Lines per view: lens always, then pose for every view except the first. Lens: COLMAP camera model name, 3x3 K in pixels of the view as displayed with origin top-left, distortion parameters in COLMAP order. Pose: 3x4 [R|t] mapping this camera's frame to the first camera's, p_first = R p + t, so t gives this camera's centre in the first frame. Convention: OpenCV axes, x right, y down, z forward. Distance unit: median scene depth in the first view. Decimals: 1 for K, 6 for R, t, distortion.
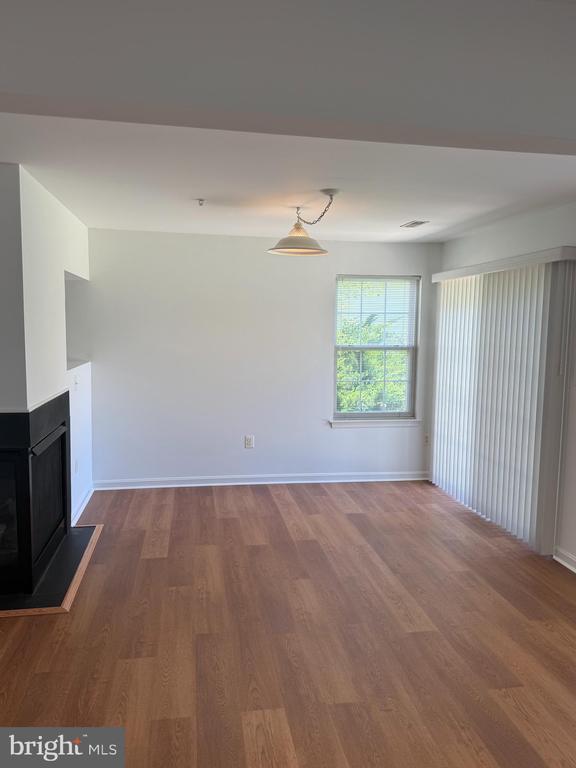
lens RADIAL K [[578.5, 0, 286.6], [0, 578.5, 383.9], [0, 0, 1]] dist [0.050082, -0.060382]
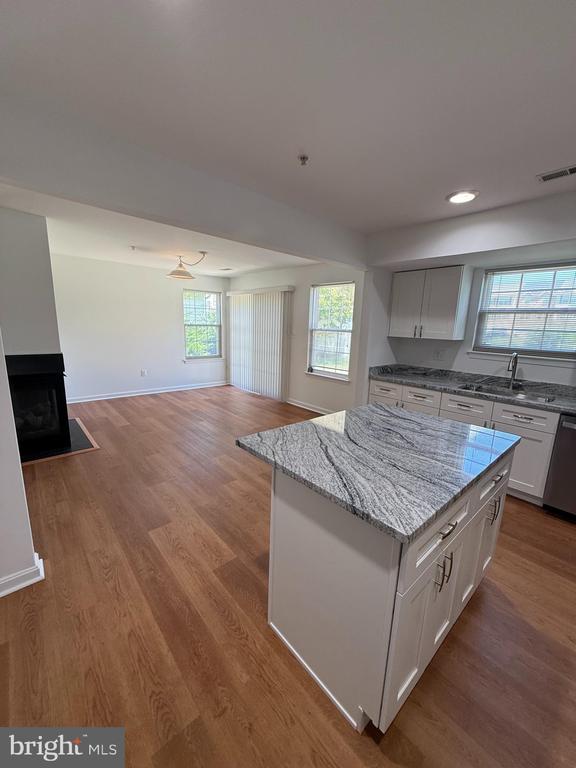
lens RADIAL K [[307.9, 0, 290.1], [0, 307.9, 378.8], [0, 0, 1]] dist [0.009392, 0.000124]
pose [[0.840896, -0.083639, 0.534694, -0.245469], [0.035194, 0.994346, 0.100190, 0.038907], [-0.540050, -0.065431, 0.839085, -0.174394]]
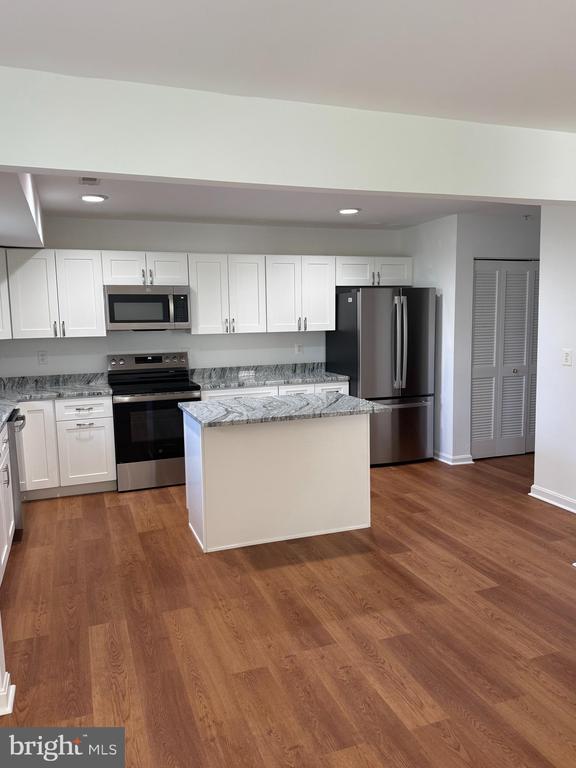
lens RADIAL K [[578.5, 0, 282.7], [0, 578.5, 386.3], [0, 0, 1]] dist [0.050082, -0.060382]
pose [[-0.983058, 0.023323, -0.181802, 0.166410], [-0.018316, 0.974406, 0.224048, -0.073286], [0.182375, 0.223582, -0.957471, 0.849138]]
